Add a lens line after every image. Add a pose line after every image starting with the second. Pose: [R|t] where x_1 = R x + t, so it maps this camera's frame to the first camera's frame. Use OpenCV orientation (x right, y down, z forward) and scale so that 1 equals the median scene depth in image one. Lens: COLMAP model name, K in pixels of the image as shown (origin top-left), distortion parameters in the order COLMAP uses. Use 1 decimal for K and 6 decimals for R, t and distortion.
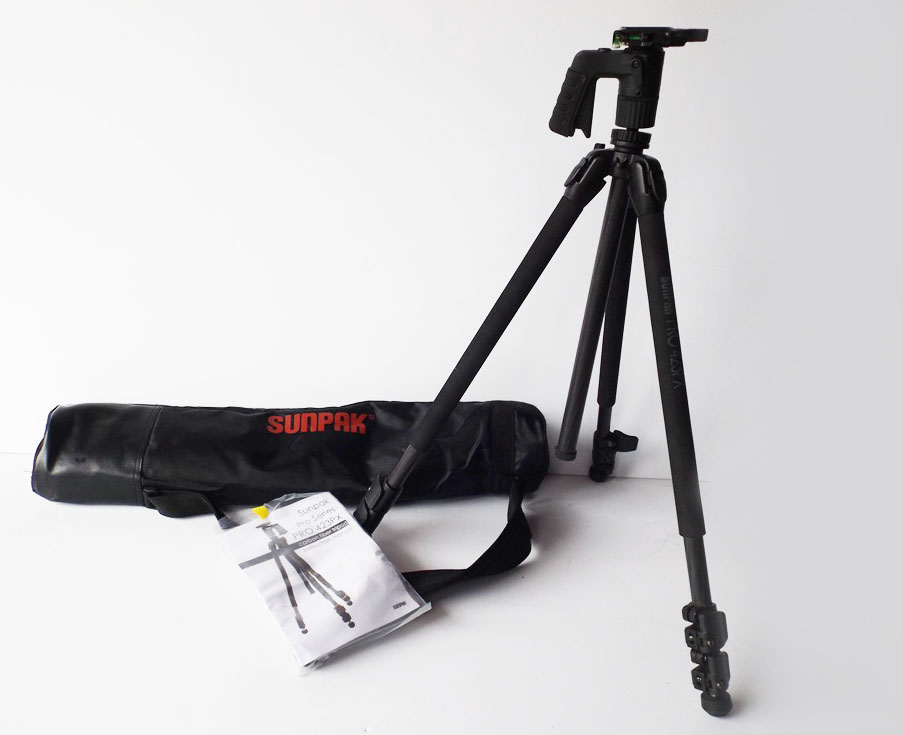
lens RADIAL K [[662.7, 0, 451.5], [0, 662.7, 367.5], [0, 0, 1]] dist [-0.005918, -0.000723]
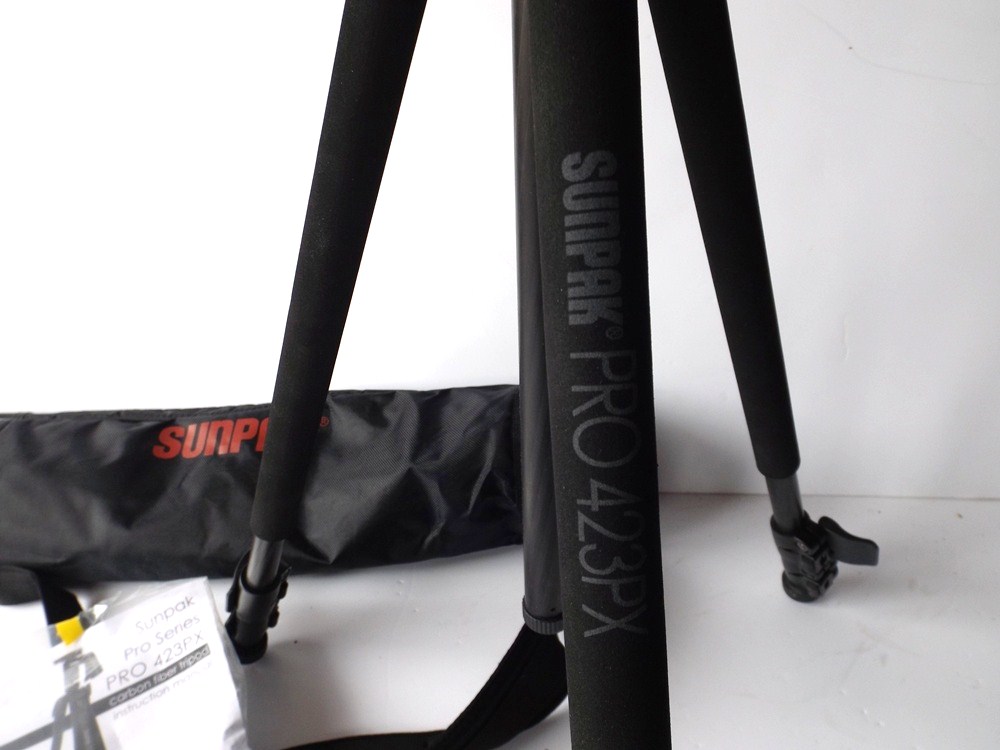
lens RADIAL K [[728.7, 0, 539.1], [0, 728.7, 376.7], [0, 0, 1]] dist [0.022814, -0.008108]
pose [[0.971670, -0.038898, -0.233117, 0.225176], [0.081647, 0.980883, 0.176644, -0.065119], [0.221789, -0.190673, 0.956271, 0.446383]]
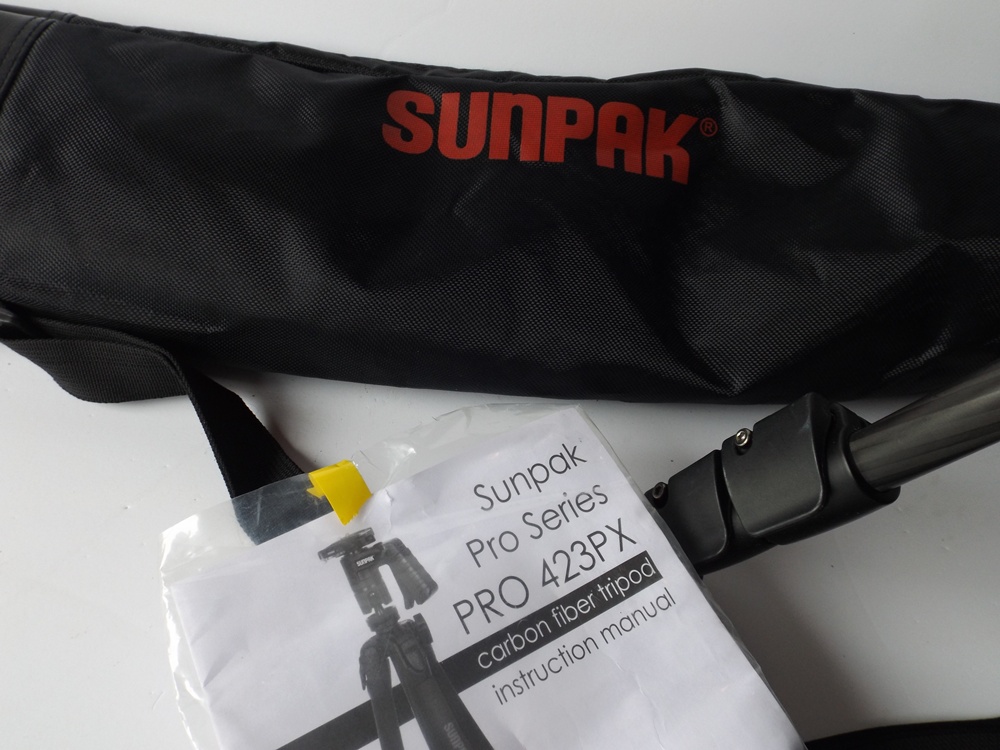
lens RADIAL K [[702.9, 0, 500.0], [0, 702.9, 375.0], [0, 0, 1]] dist [0.064489, -0.143312]
pose [[0.983125, 0.152450, -0.101116, -0.173348], [-0.090078, 0.884508, 0.457745, 0.035422], [0.159221, -0.440913, 0.883315, 0.664963]]
